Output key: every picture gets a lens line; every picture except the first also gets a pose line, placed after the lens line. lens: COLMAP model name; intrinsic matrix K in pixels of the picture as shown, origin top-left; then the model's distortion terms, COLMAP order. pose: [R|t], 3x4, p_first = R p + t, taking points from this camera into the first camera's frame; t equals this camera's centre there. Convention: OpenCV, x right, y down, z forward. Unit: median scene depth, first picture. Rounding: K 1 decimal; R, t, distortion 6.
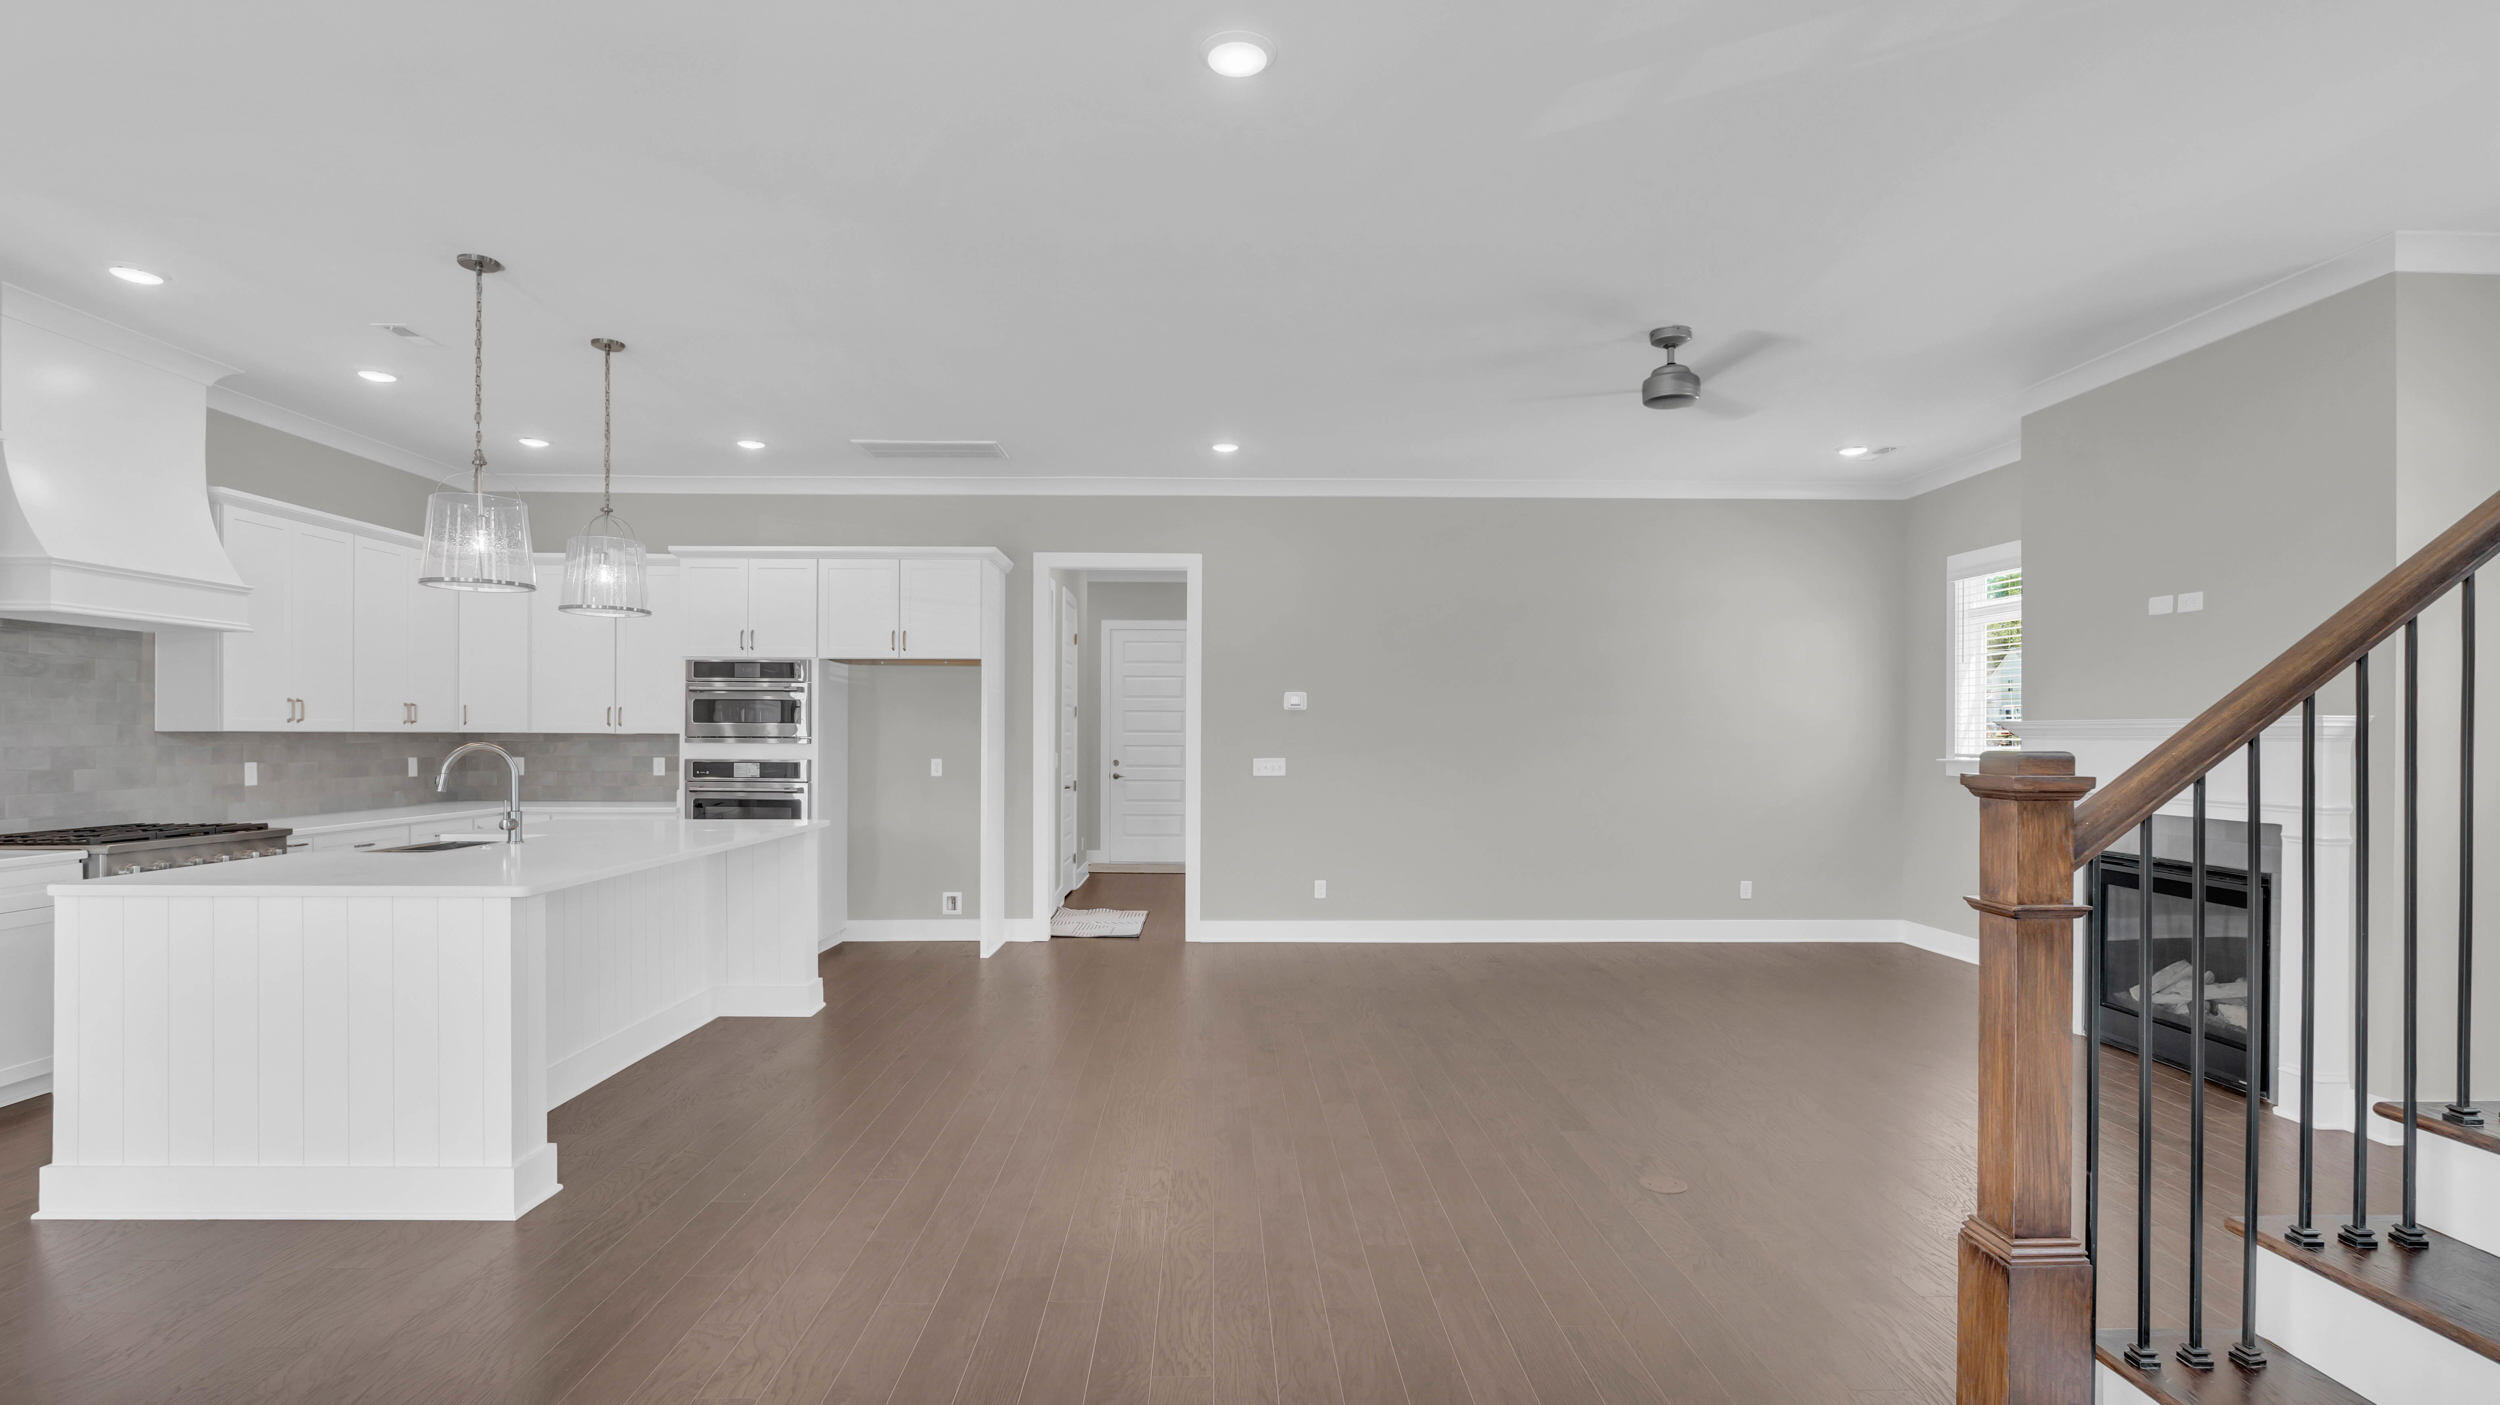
lens RADIAL K [[1224.6, 0, 1247.2], [0, 1224.6, 723.3], [0, 0, 1]] dist [0.000691, 0.000388]
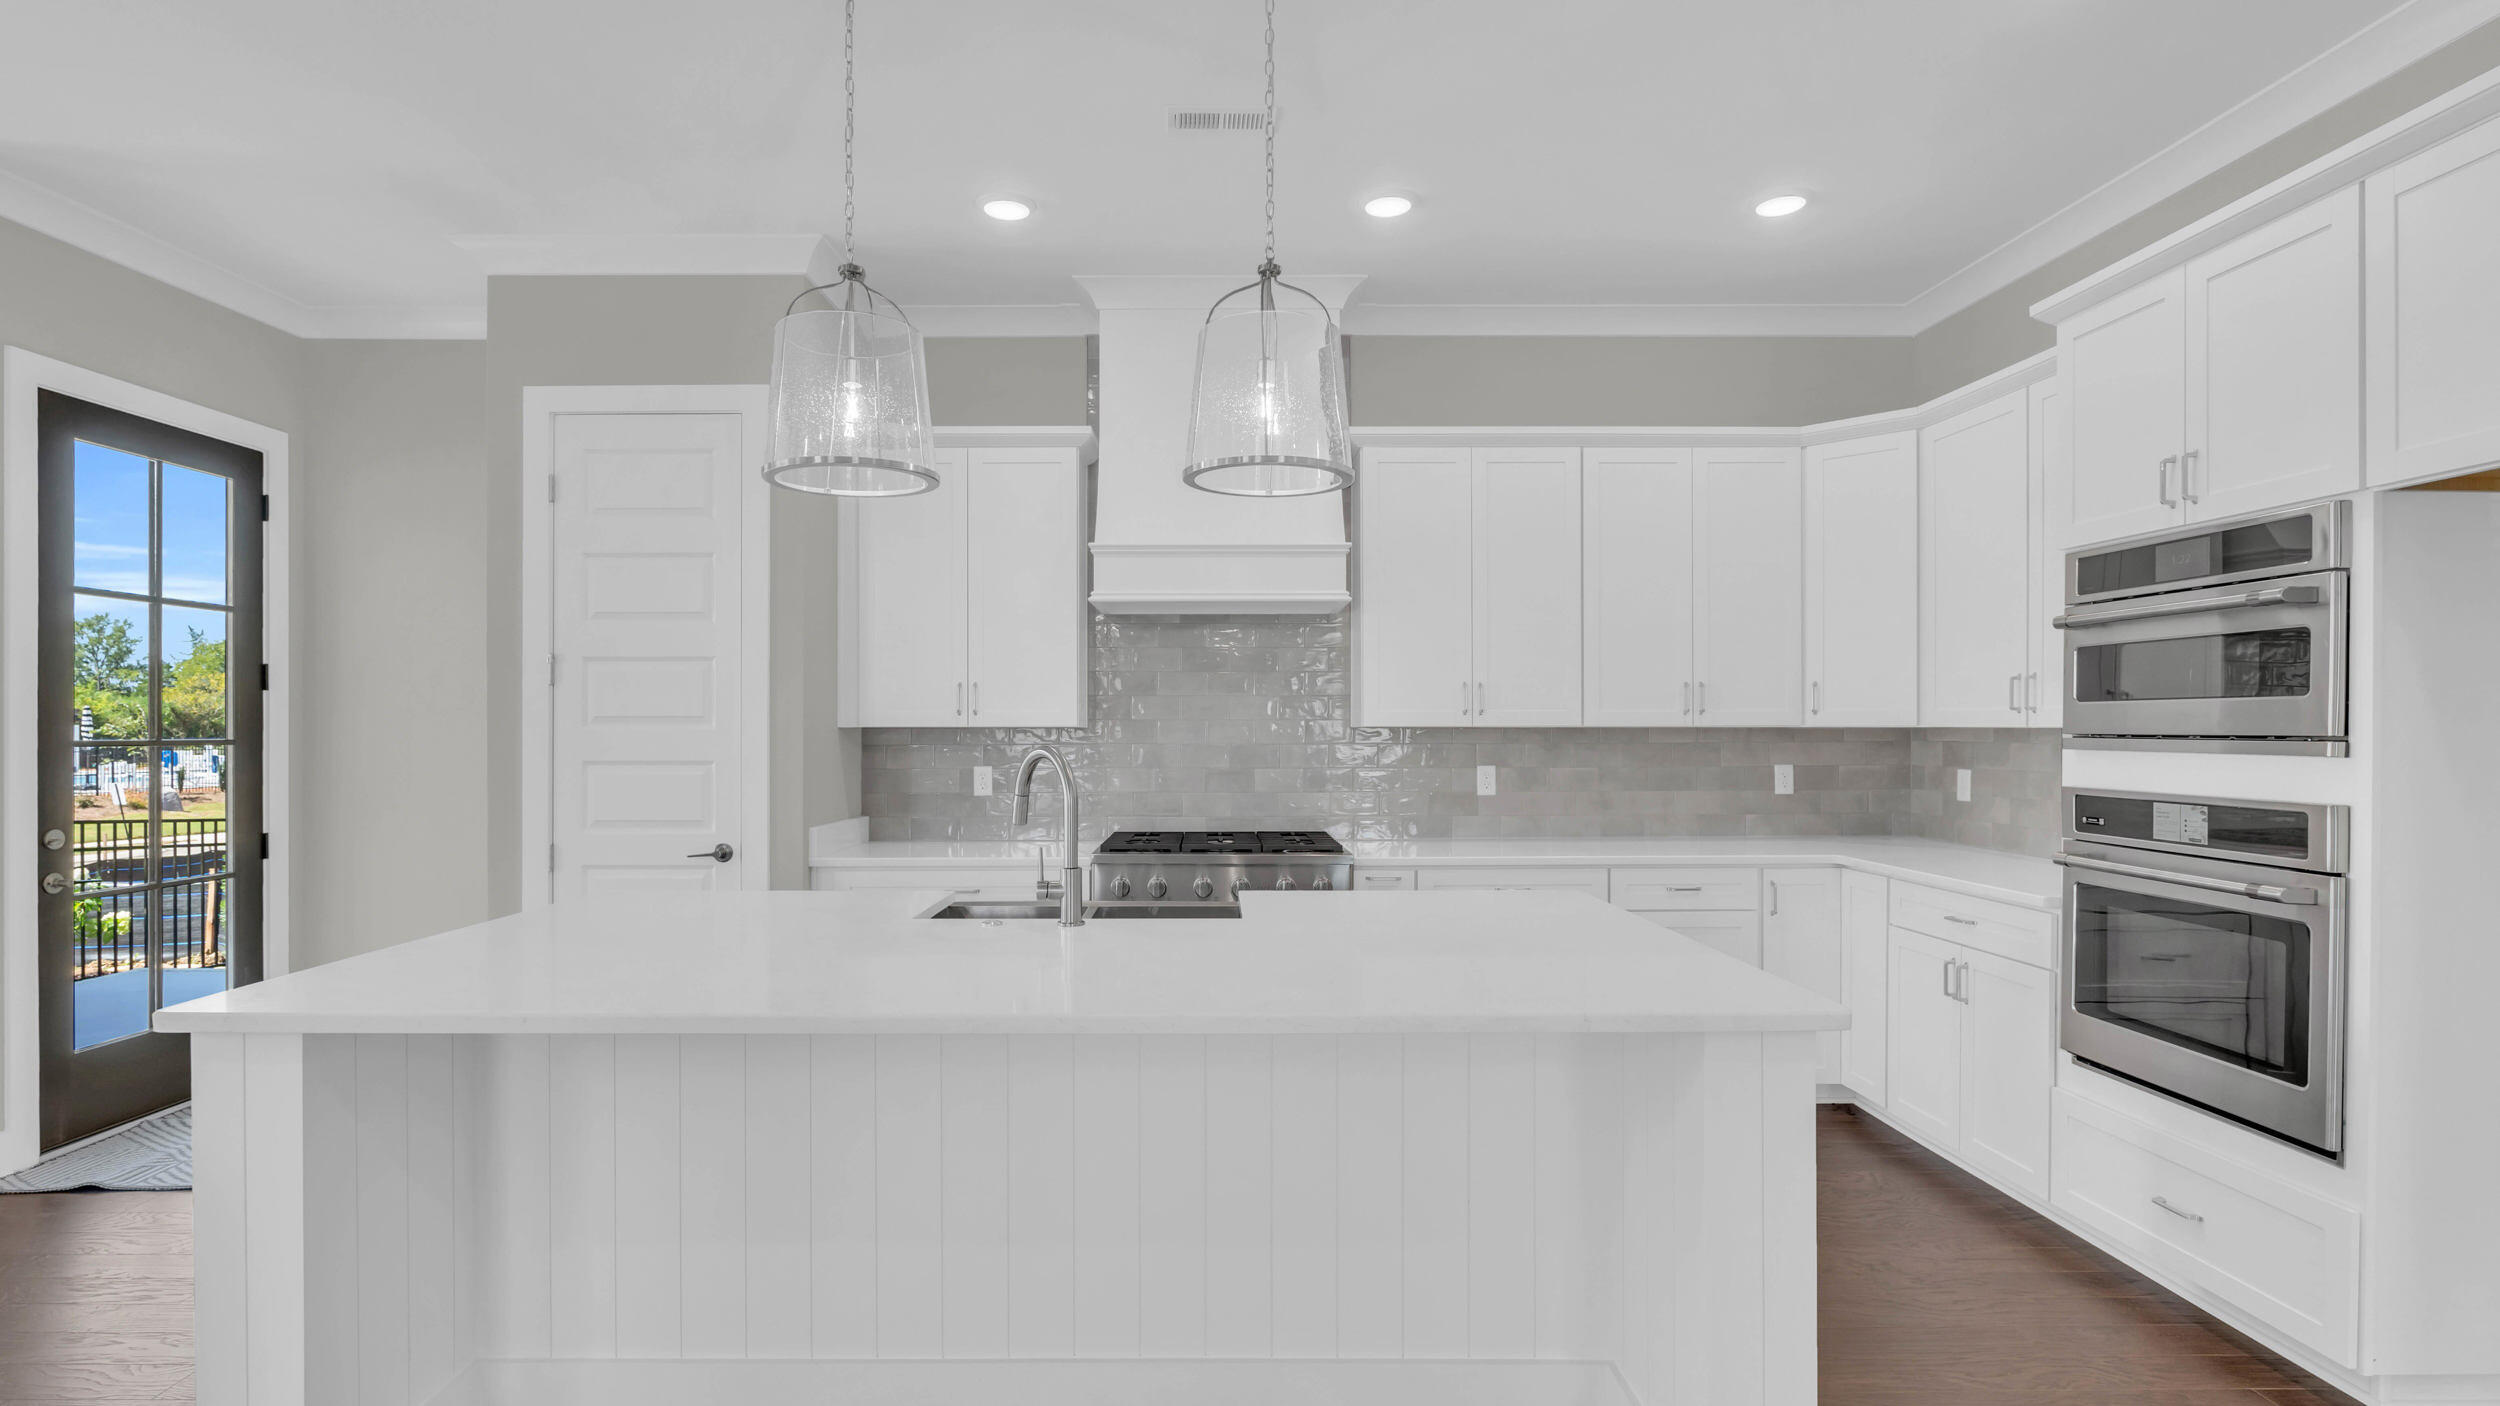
lens RADIAL K [[1224.6, 0, 1246.8], [0, 1224.6, 722.8], [0, 0, 1]] dist [0.000691, 0.000388]
pose [[-0.084401, -0.005352, -0.996417, -0.006349], [0.012118, 0.999906, -0.006397, 0.006279], [0.996358, -0.012615, -0.084328, 0.791428]]
